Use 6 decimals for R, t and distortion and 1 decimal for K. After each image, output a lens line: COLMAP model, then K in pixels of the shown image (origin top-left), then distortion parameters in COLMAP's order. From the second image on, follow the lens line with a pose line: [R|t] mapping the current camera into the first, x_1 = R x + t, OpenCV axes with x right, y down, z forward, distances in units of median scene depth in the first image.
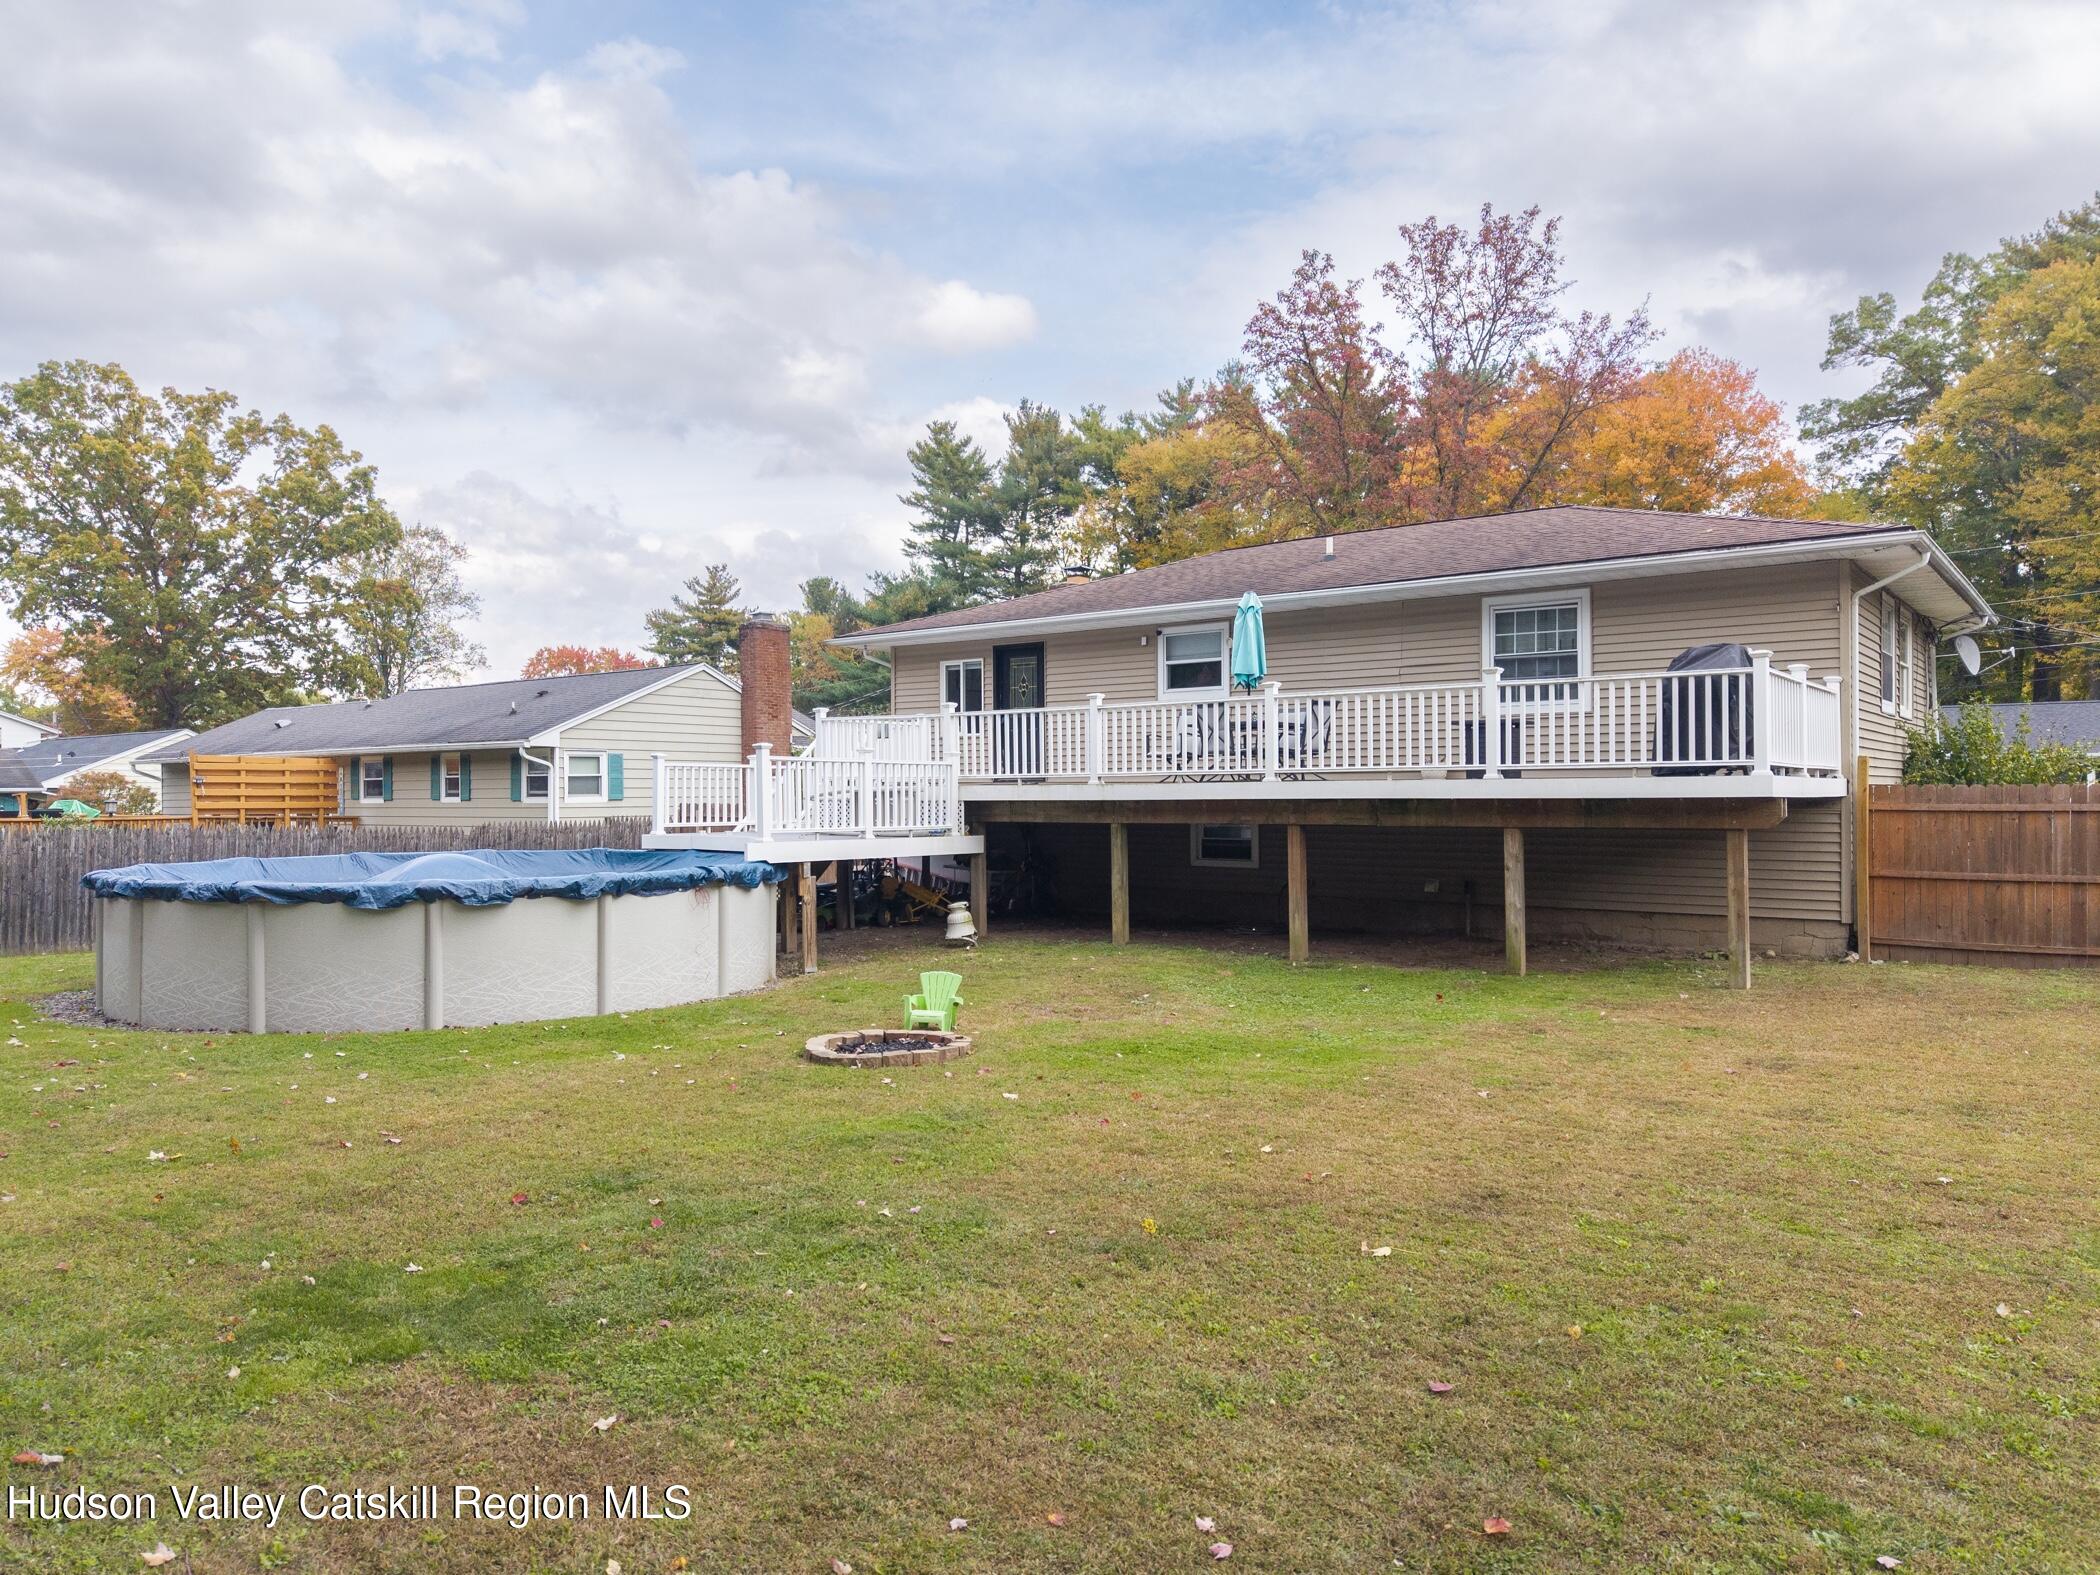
lens RADIAL K [[1407.0, 0, 1050.0], [0, 1407.0, 787.5], [0, 0, 1]] dist [-0.055844, 0.006134]
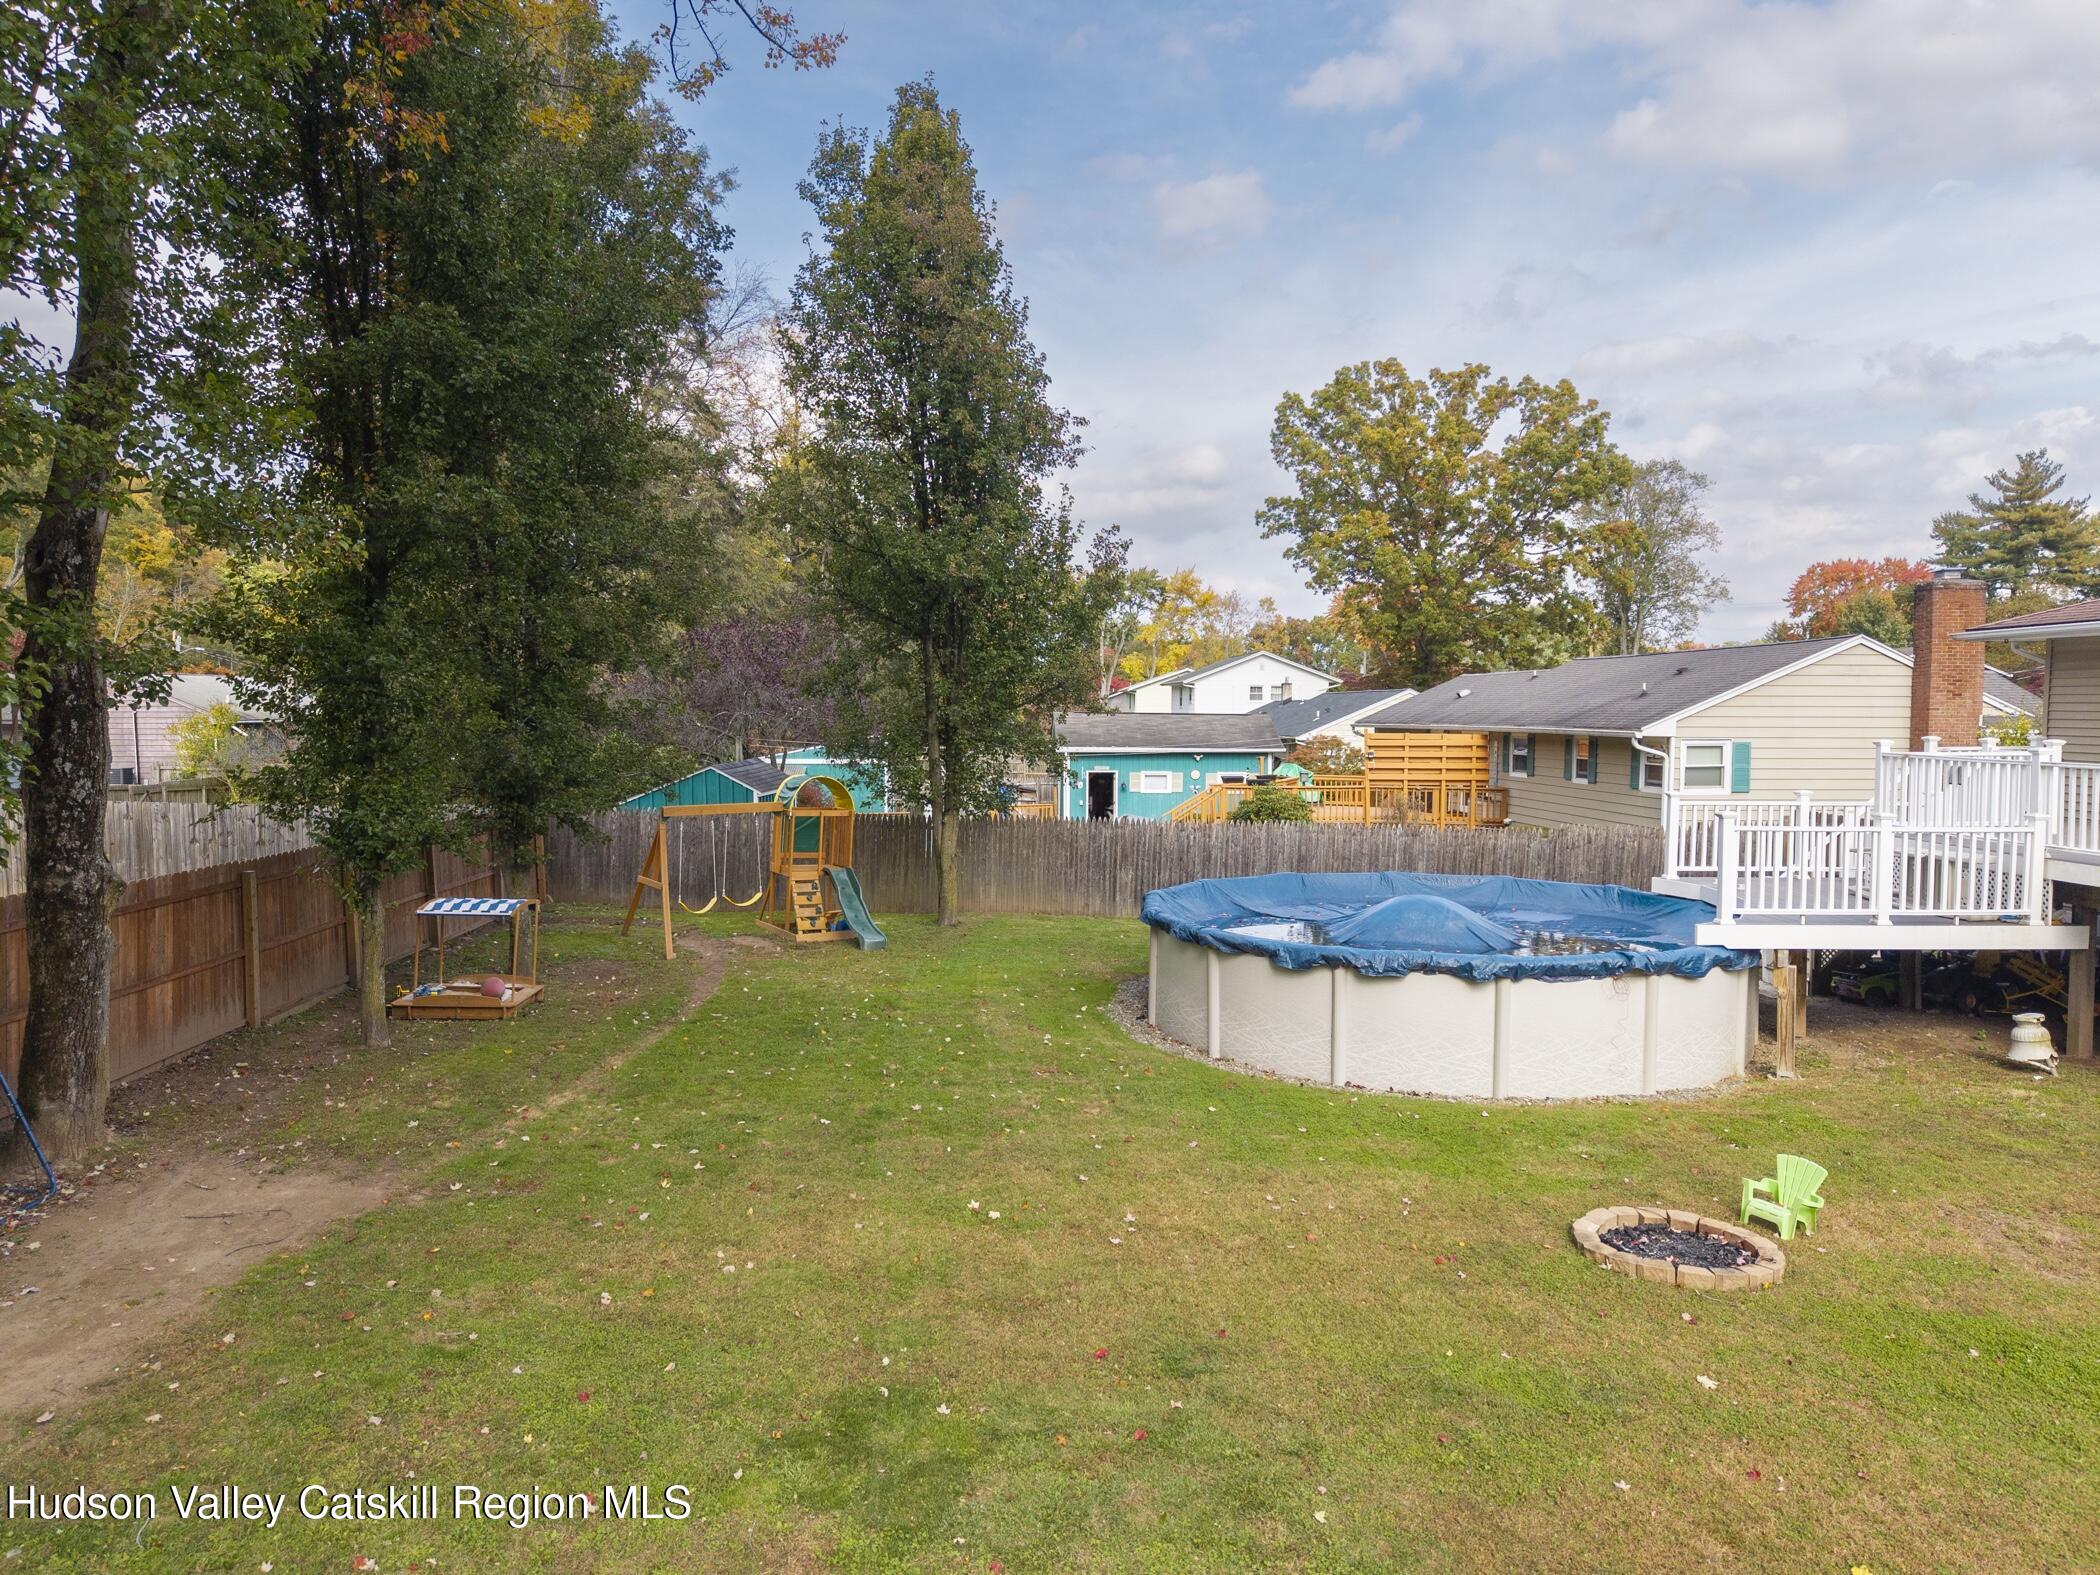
lens RADIAL K [[1375.6, 0, 1045.7], [0, 1375.6, 671.8], [0, 0, 1]] dist [0.011921, -0.003473]
pose [[0.622752, -0.012494, -0.782319, 0.115972], [0.006975, 0.999921, -0.010417, -0.061124], [0.782388, 0.001030, 0.622790, 0.054946]]
